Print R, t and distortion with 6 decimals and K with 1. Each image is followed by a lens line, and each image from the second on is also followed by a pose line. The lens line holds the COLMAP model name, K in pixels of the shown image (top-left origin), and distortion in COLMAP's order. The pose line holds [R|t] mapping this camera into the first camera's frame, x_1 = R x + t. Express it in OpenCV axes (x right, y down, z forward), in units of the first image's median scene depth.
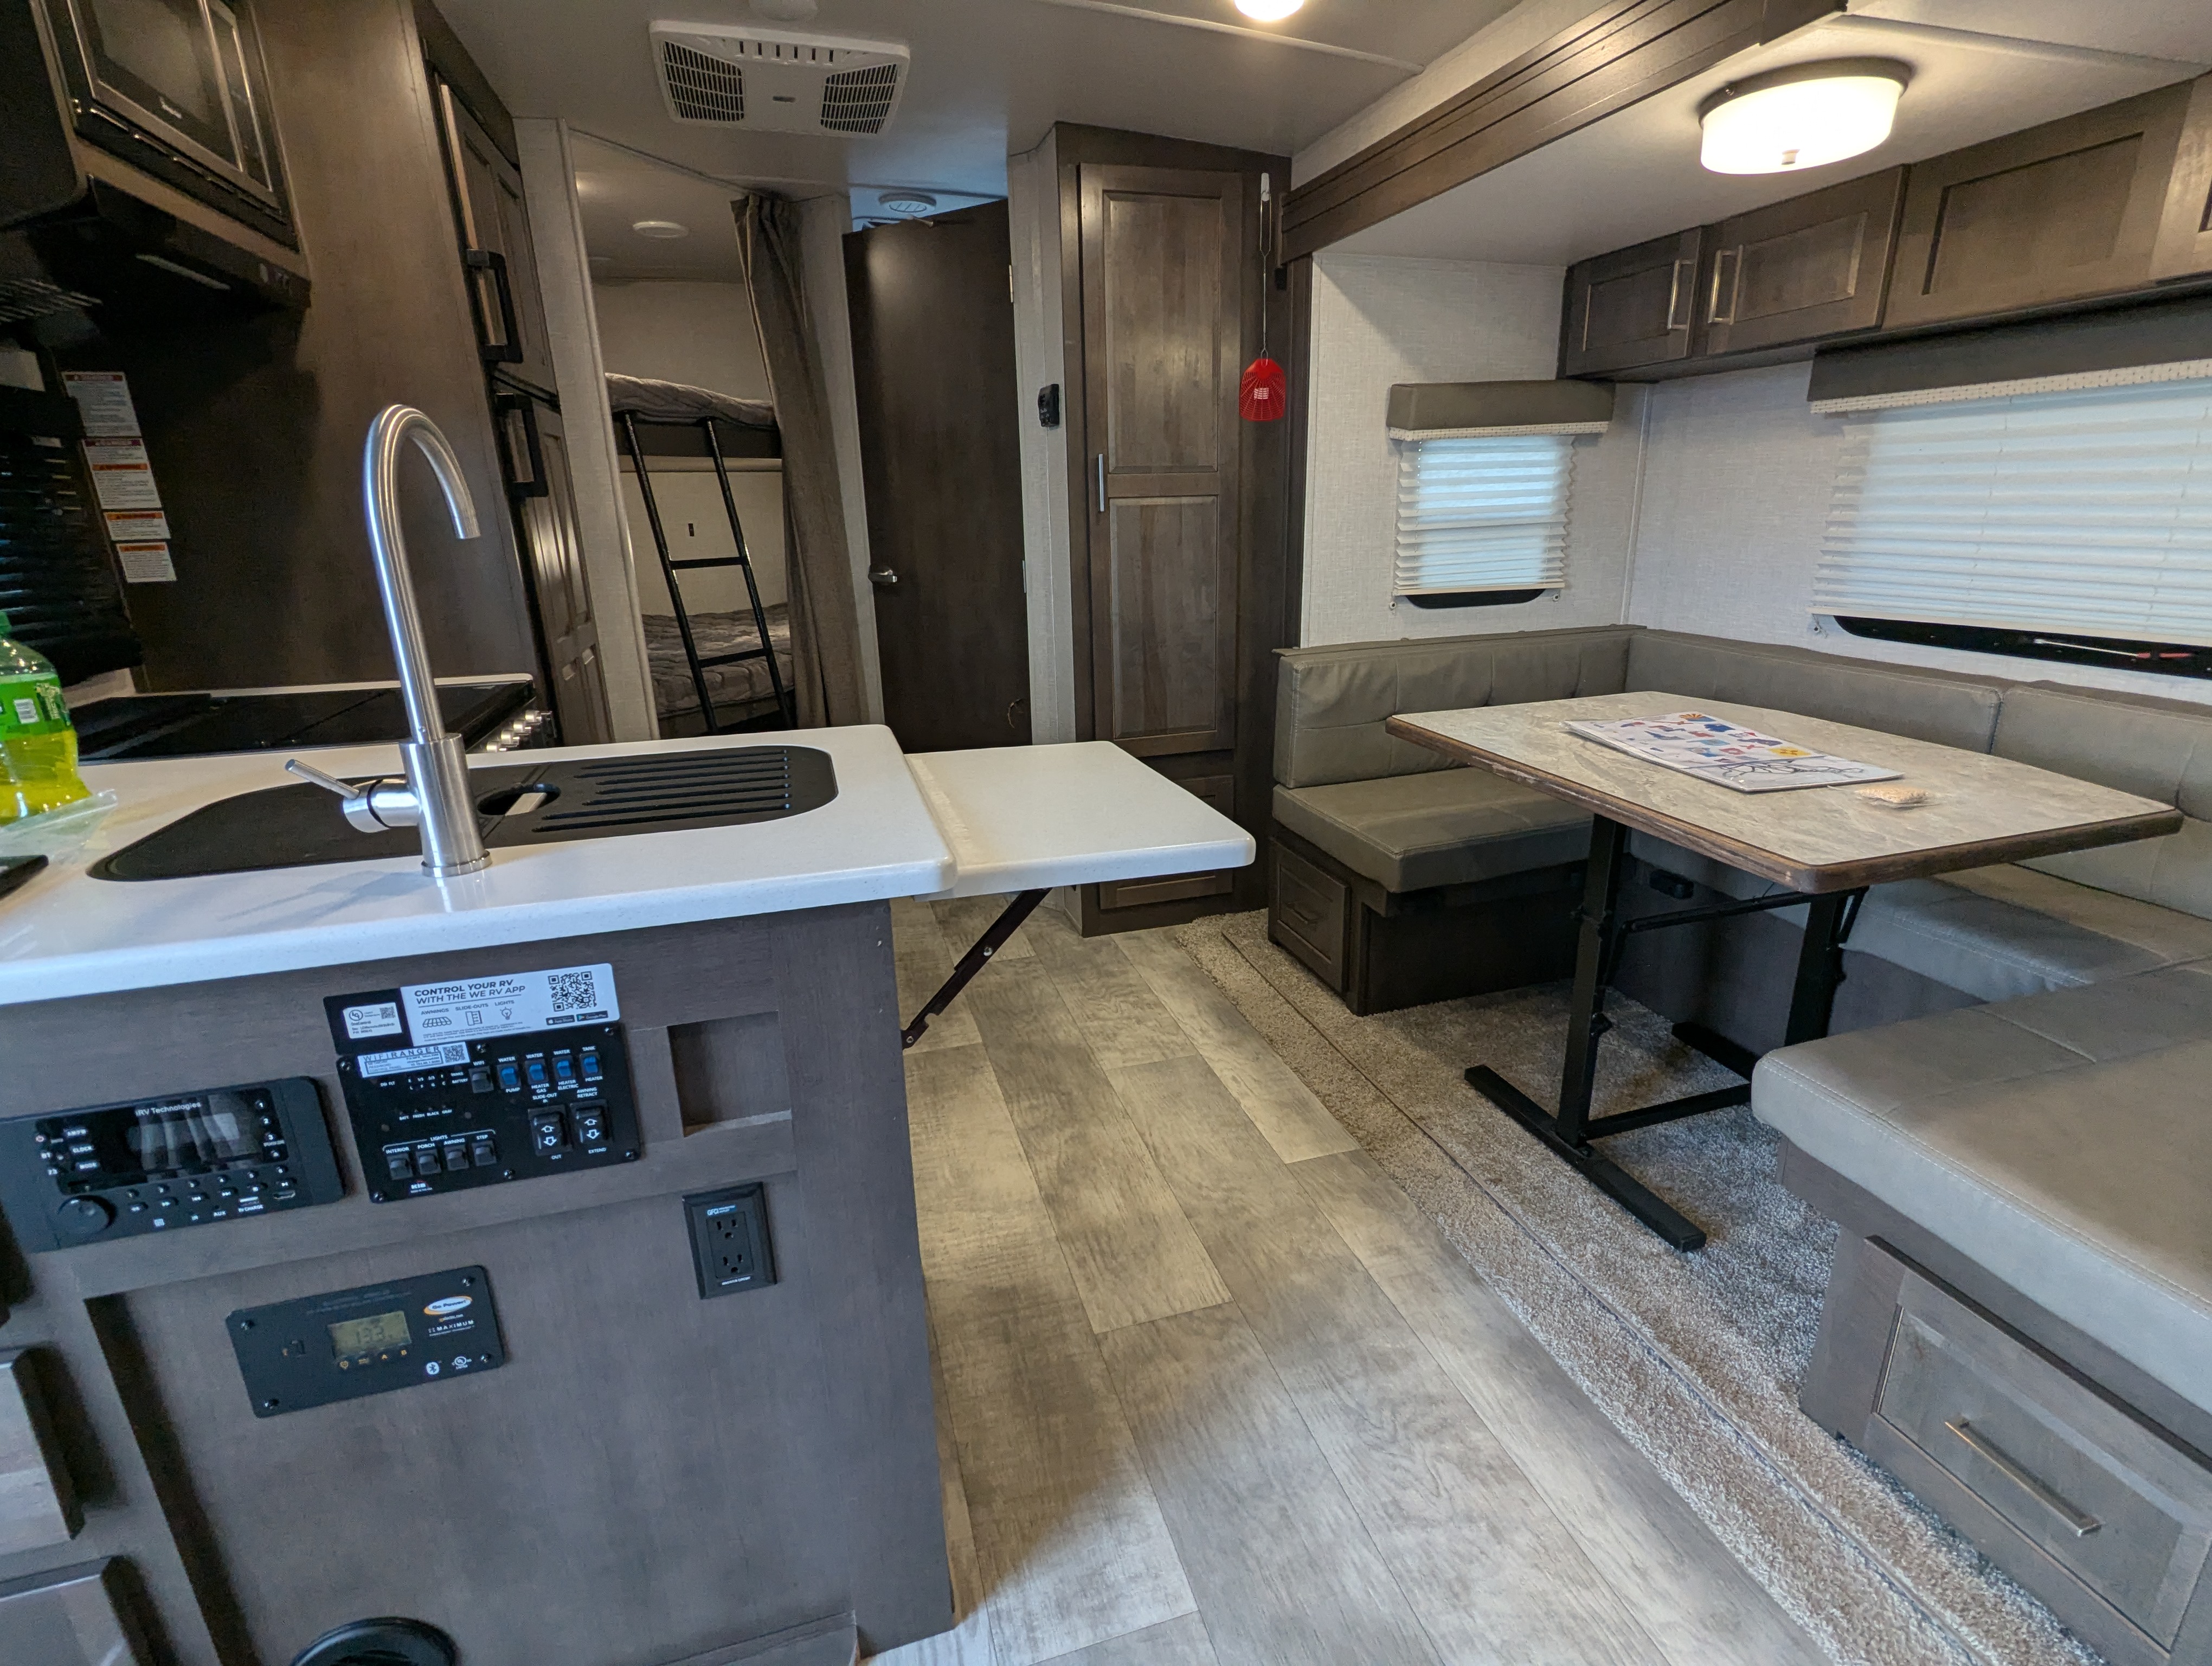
lens RADIAL K [[1047.9, 0, 1111.7], [0, 1047.9, 830.9], [0, 0, 1]] dist [-0.000785, 0.001378]
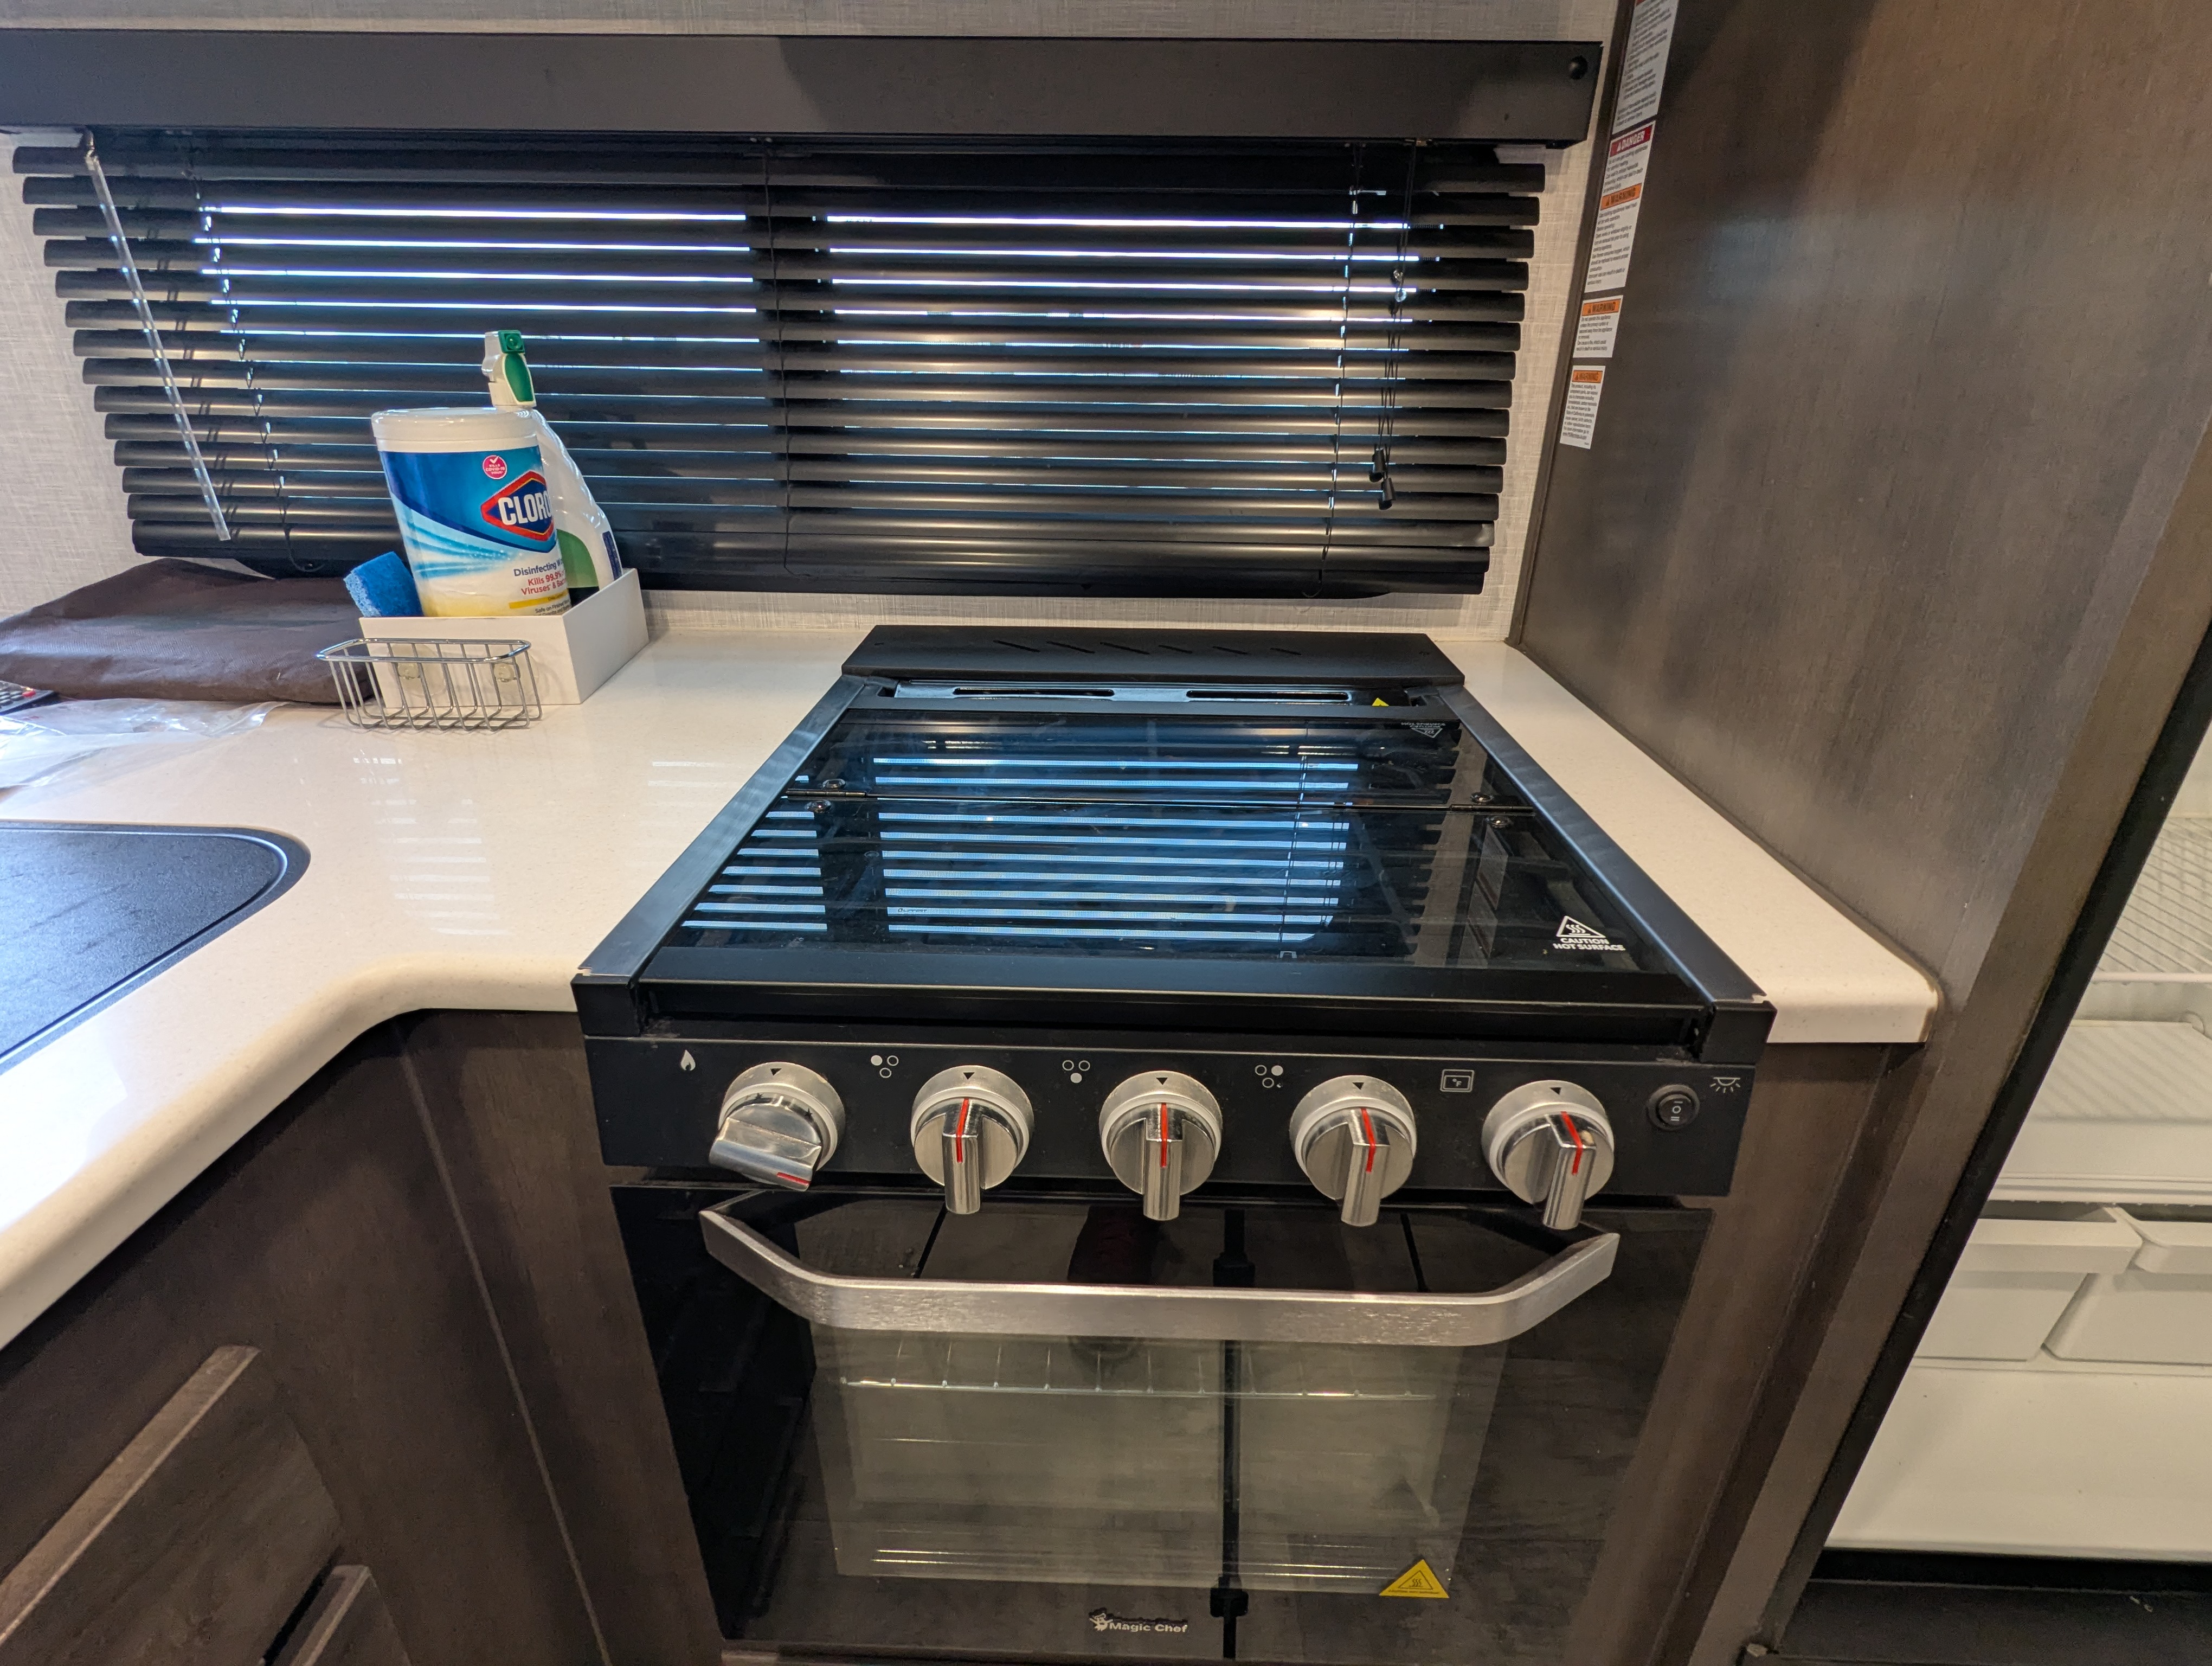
lens RADIAL K [[1047.9, 0, 1098.8], [0, 1047.9, 837.2], [0, 0, 1]] dist [-0.000785, 0.001378]
pose [[-0.320366, 0.414457, -0.851816, -0.291740], [-0.286133, 0.814872, 0.504095, -0.240185], [0.903047, 0.405228, -0.142467, 0.825452]]
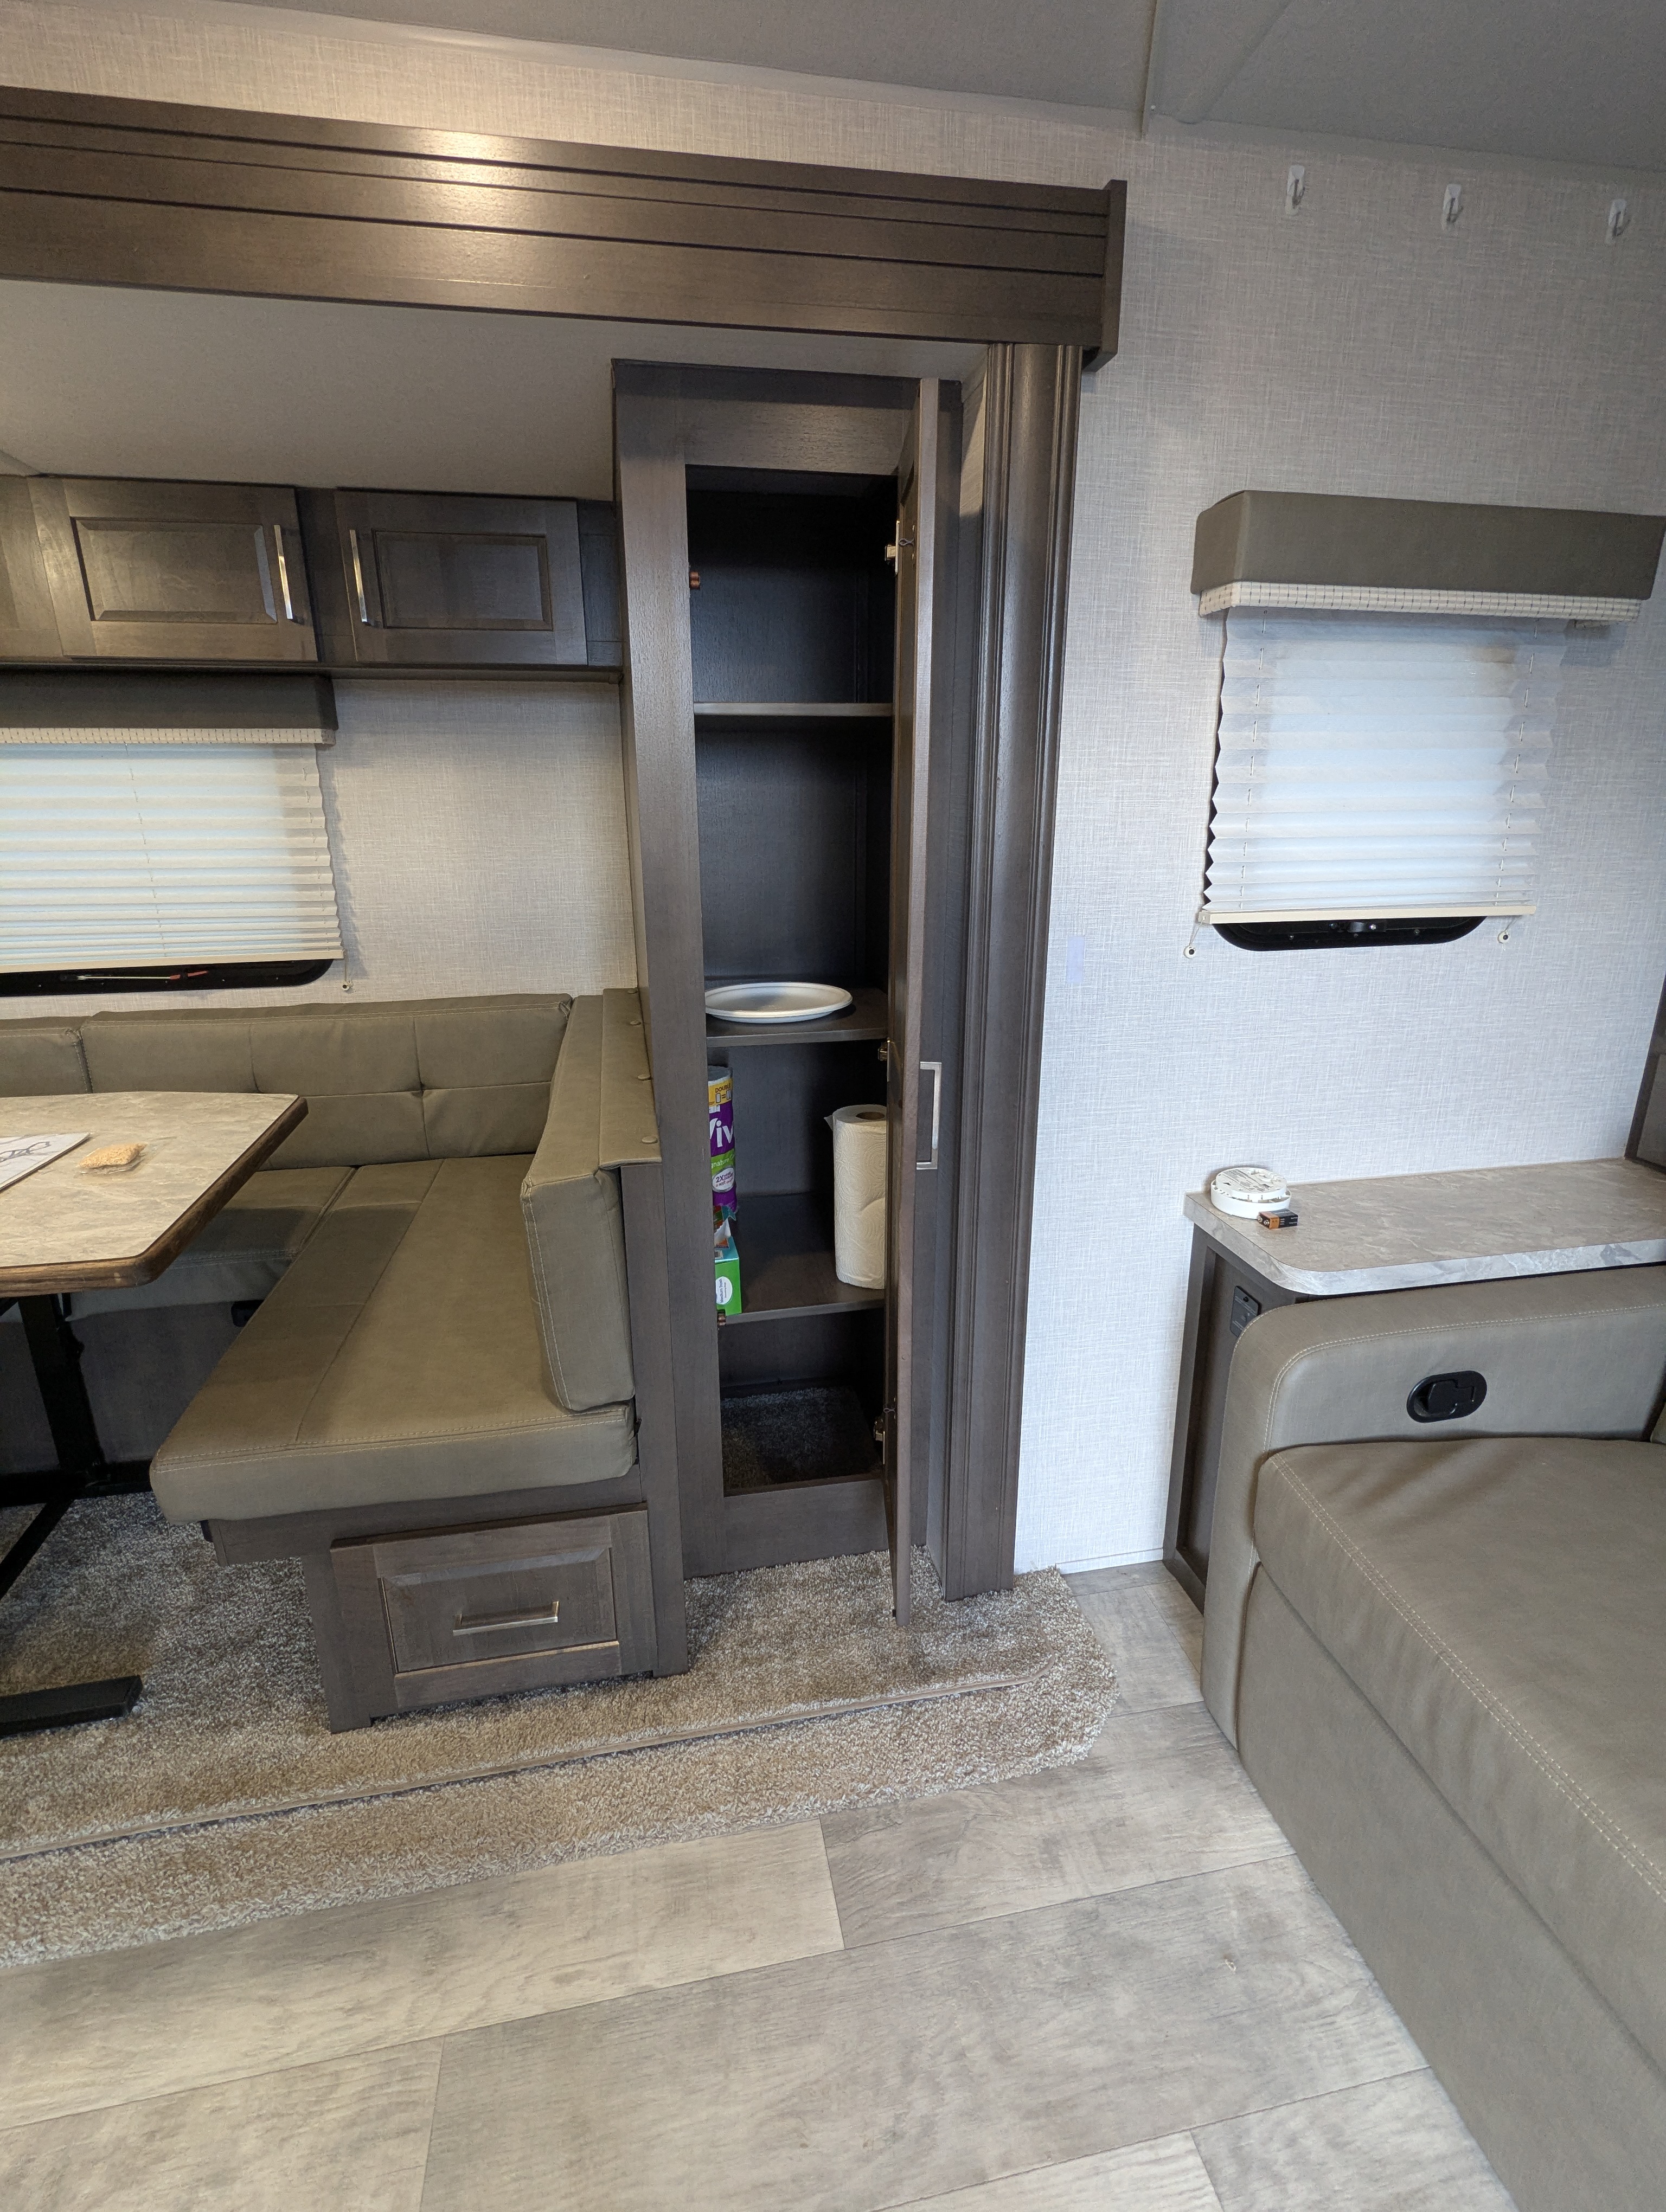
lens RADIAL K [[1047.9, 0, 830.7], [0, 1047.9, 1104.6], [0, 0, 1]] dist [-0.000785, 0.001378]
pose [[0.103554, -0.266705, 0.958199, -0.077735], [0.302800, 0.926102, 0.225048, -0.070915], [-0.947411, 0.266838, 0.176660, 0.132728]]
